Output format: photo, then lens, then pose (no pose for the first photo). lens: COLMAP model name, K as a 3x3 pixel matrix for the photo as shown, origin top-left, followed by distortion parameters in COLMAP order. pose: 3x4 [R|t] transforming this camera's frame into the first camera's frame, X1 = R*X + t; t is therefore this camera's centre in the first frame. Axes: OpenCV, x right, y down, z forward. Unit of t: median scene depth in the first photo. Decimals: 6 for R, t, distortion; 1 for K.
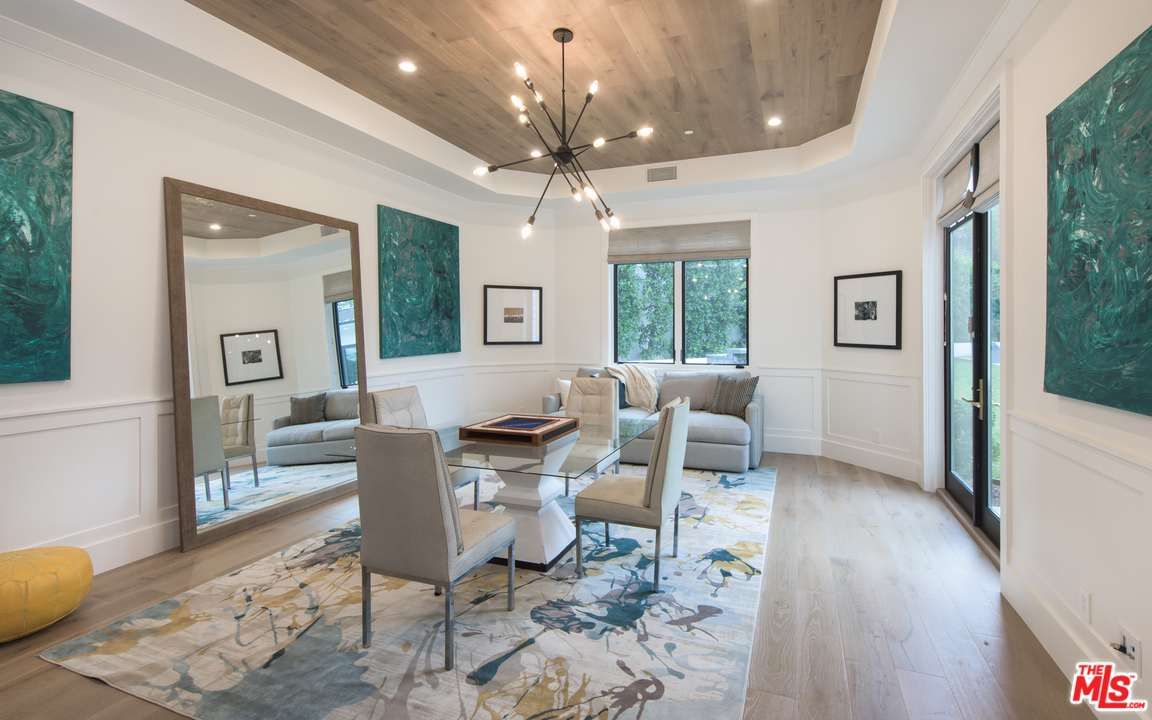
lens RADIAL K [[495.5, 0, 621.6], [0, 495.5, 333.3], [0, 0, 1]] dist [0.008553, -0.000156]
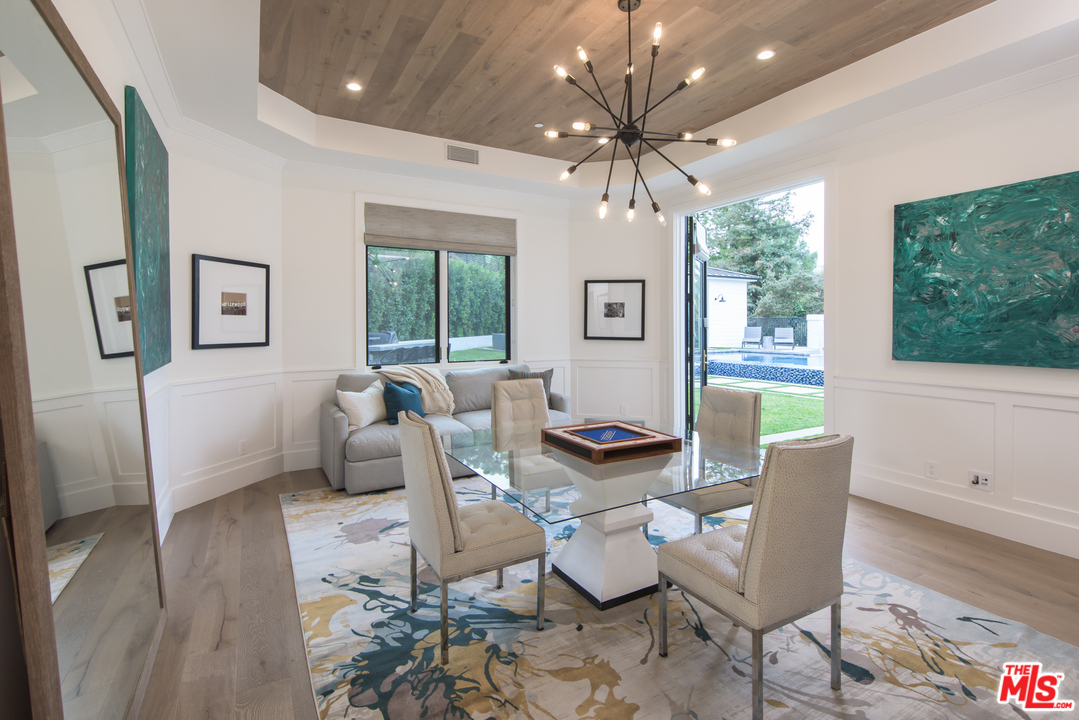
lens RADIAL K [[504.3, 0, 521.7], [0, 504.3, 331.6], [0, 0, 1]] dist [0.005540, 0.000127]
pose [[0.675585, -0.009238, 0.737224, -0.599236], [0.005539, 0.999957, 0.007455, -0.002532], [-0.737261, -0.000953, 0.675607, 0.329820]]
